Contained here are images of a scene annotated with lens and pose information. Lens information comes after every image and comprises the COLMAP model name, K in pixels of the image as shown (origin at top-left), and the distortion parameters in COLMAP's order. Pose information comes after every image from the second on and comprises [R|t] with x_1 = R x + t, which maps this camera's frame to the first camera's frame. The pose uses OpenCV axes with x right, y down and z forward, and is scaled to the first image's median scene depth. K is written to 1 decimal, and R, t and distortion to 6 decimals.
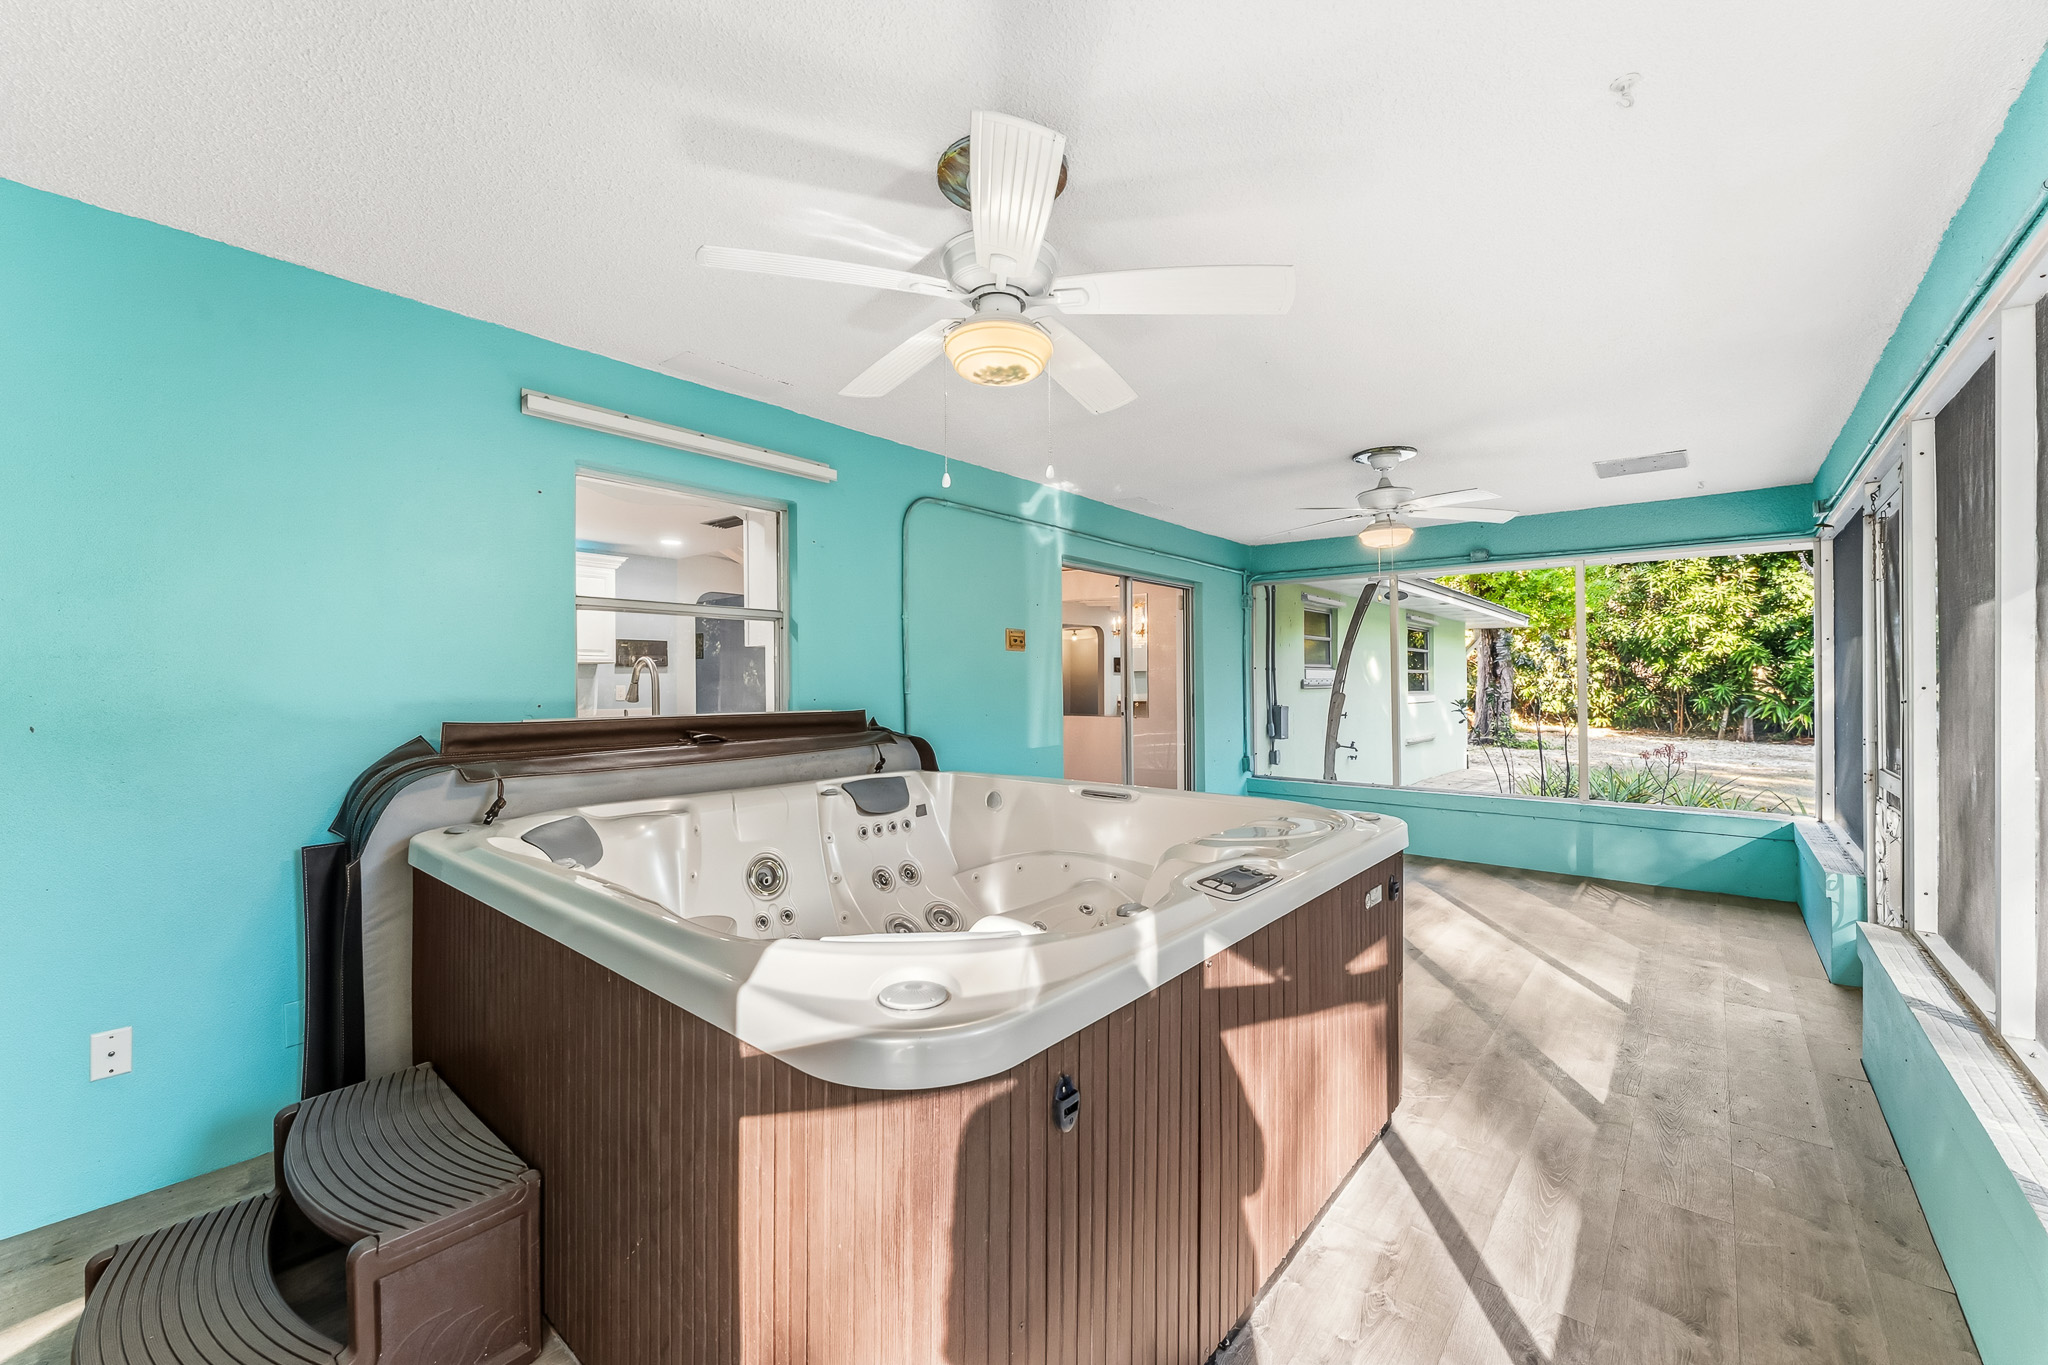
lens RADIAL K [[833.2, 0, 1015.2], [0, 833.2, 681.1], [0, 0, 1]] dist [-0.007254, -0.000084]
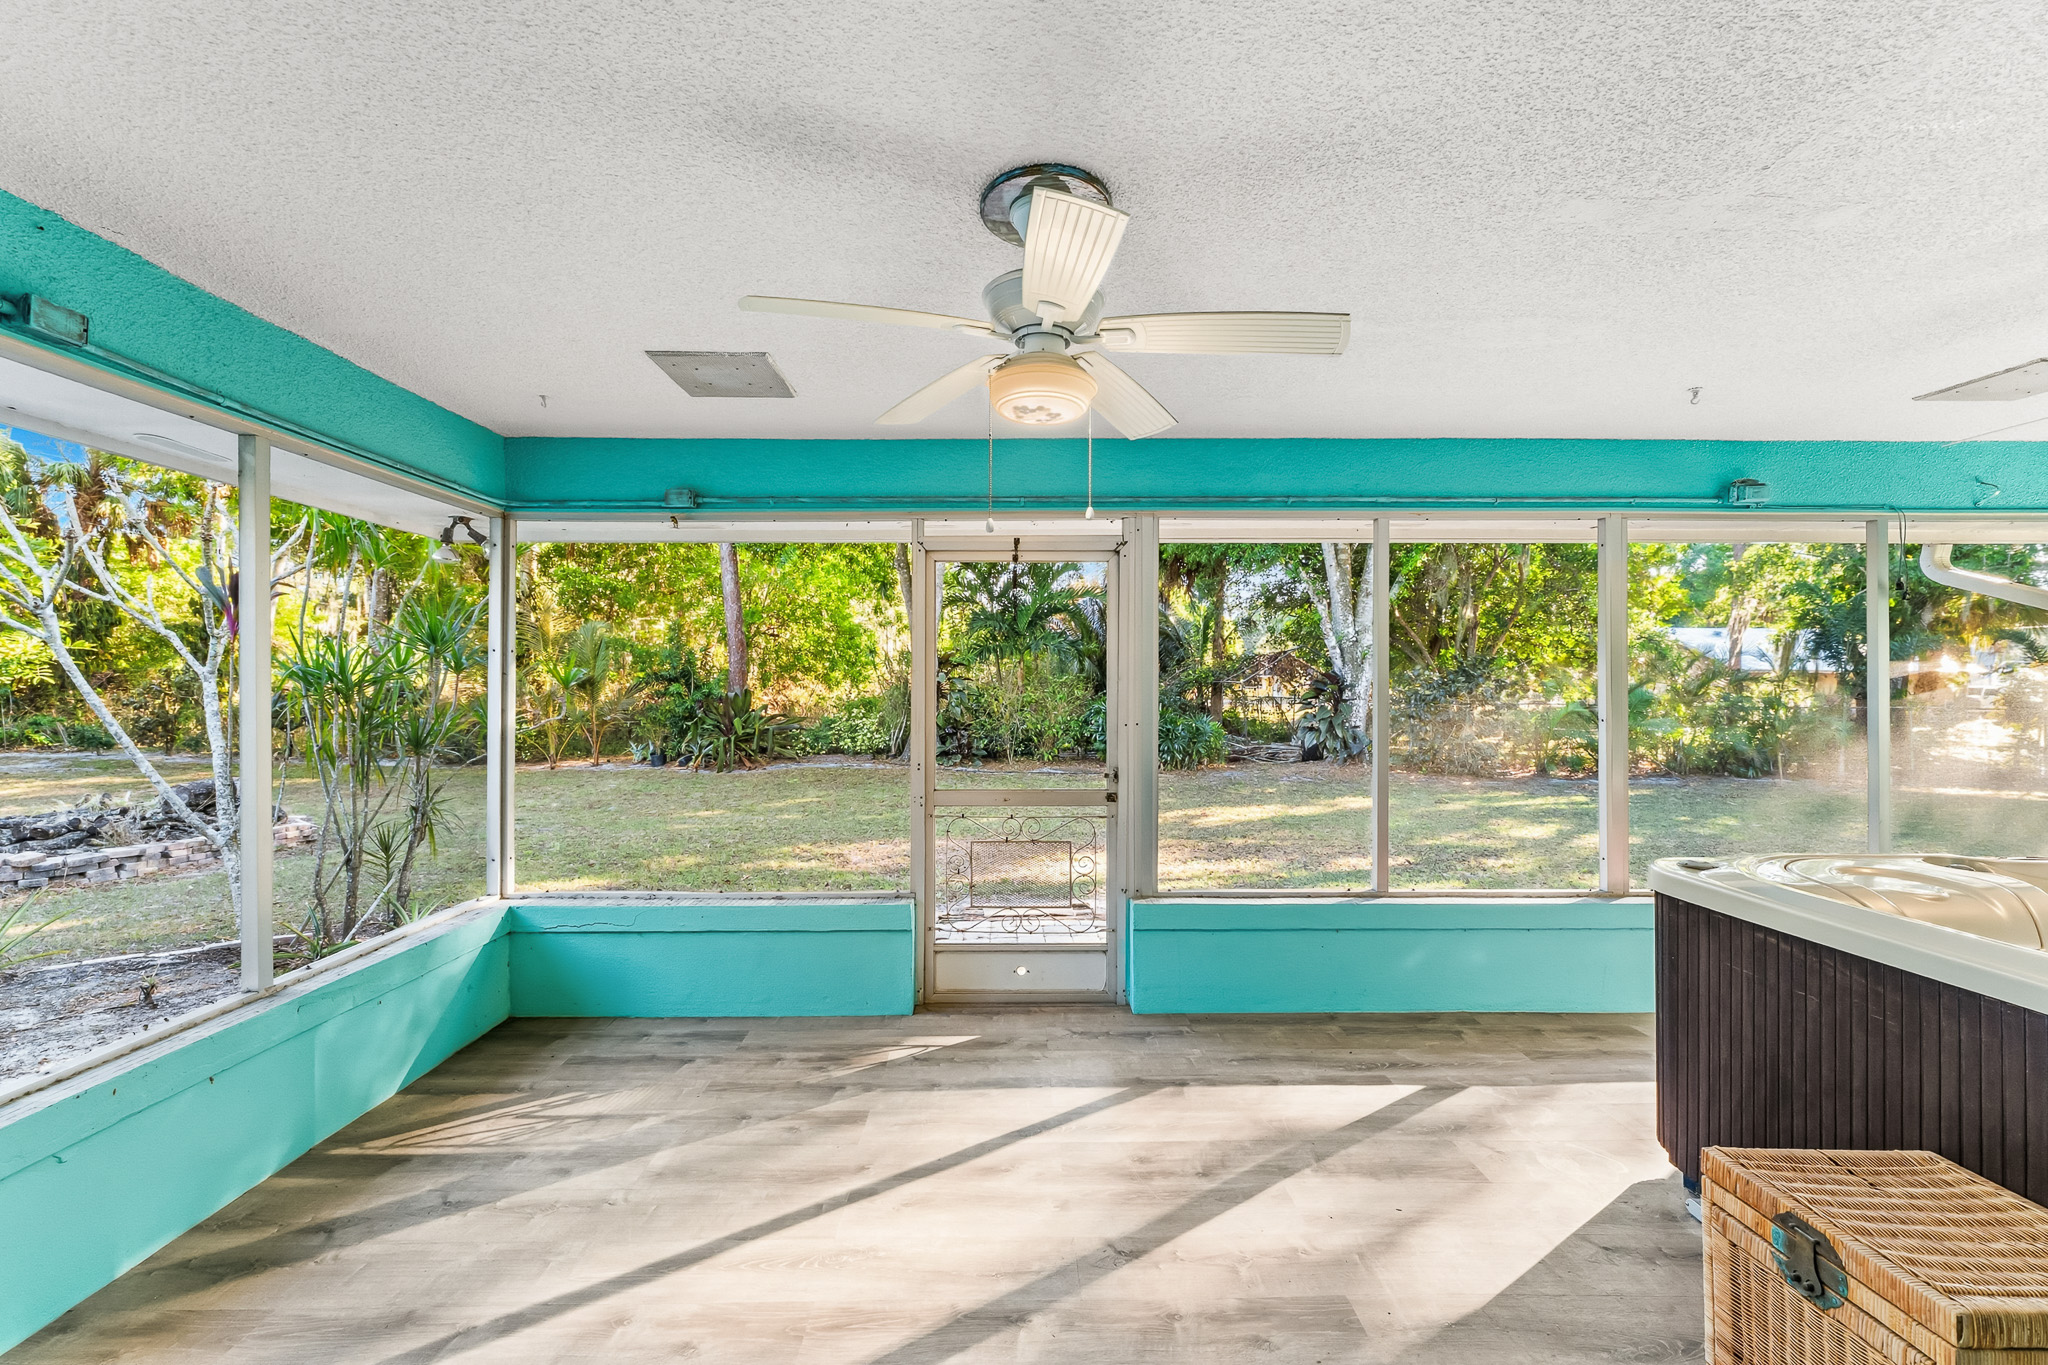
lens RADIAL K [[833.2, 0, 1015.2], [0, 833.2, 681.1], [0, 0, 1]] dist [-0.007254, -0.000084]
pose [[-0.648690, 0.005214, 0.761034, 0.089131], [-0.002000, 0.999961, -0.008556, -0.014783], [-0.761050, -0.007072, -0.648655, 0.935234]]
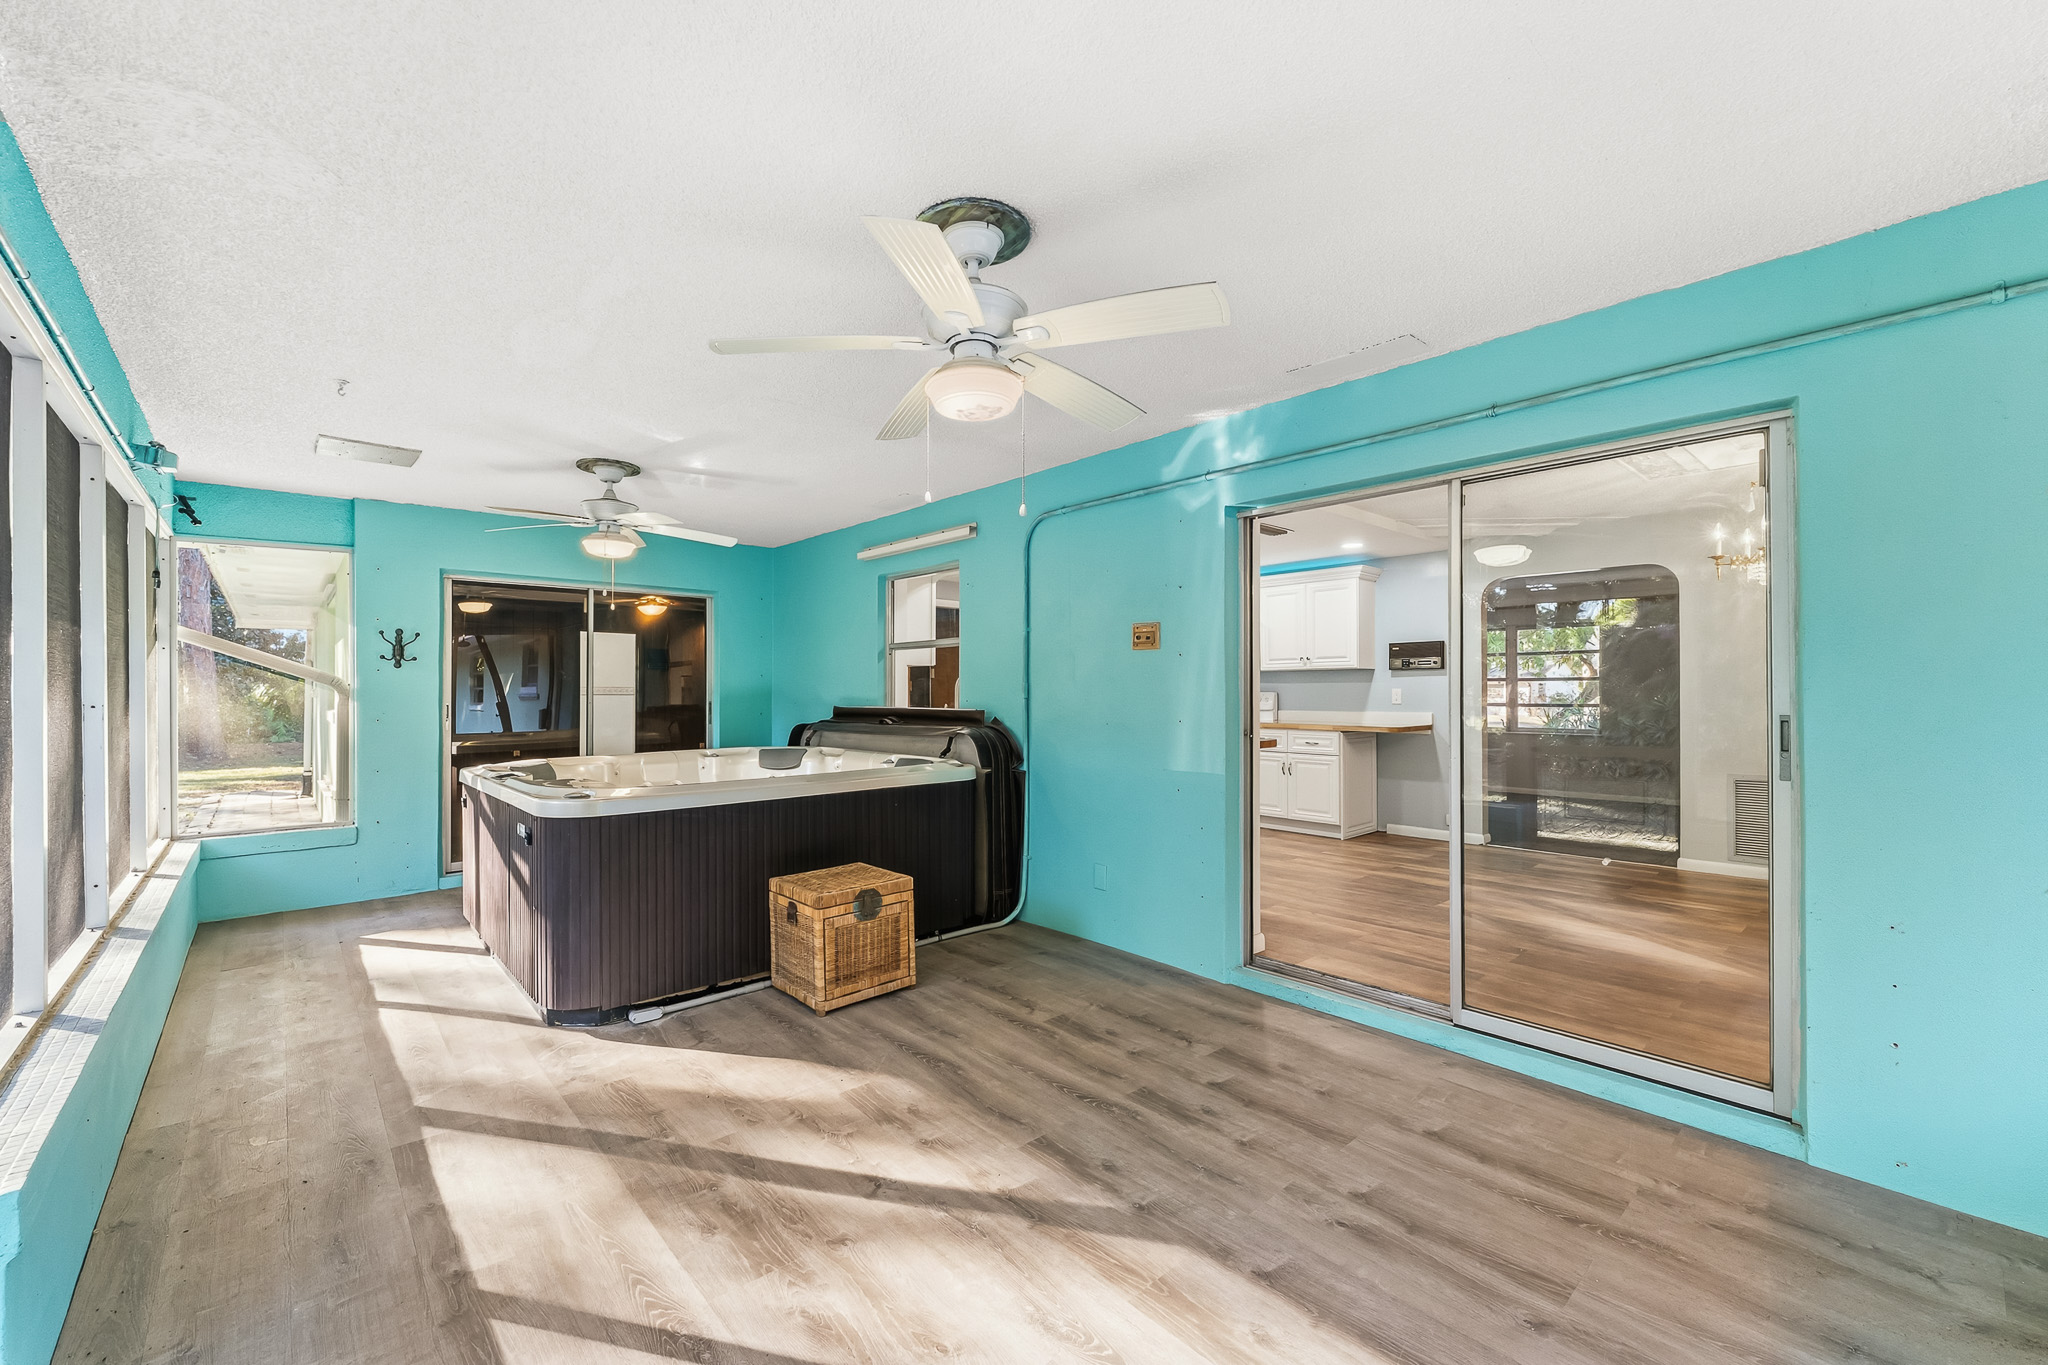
lens RADIAL K [[835.4, 0, 1014.6], [0, 835.4, 693.6], [0, 0, 1]] dist [-0.000818, 0.000055]
pose [[-0.146617, 0.005901, -0.989176, 0.676739], [0.007013, 0.999963, 0.004926, 0.002182], [0.989168, -0.006215, -0.146653, 0.791205]]
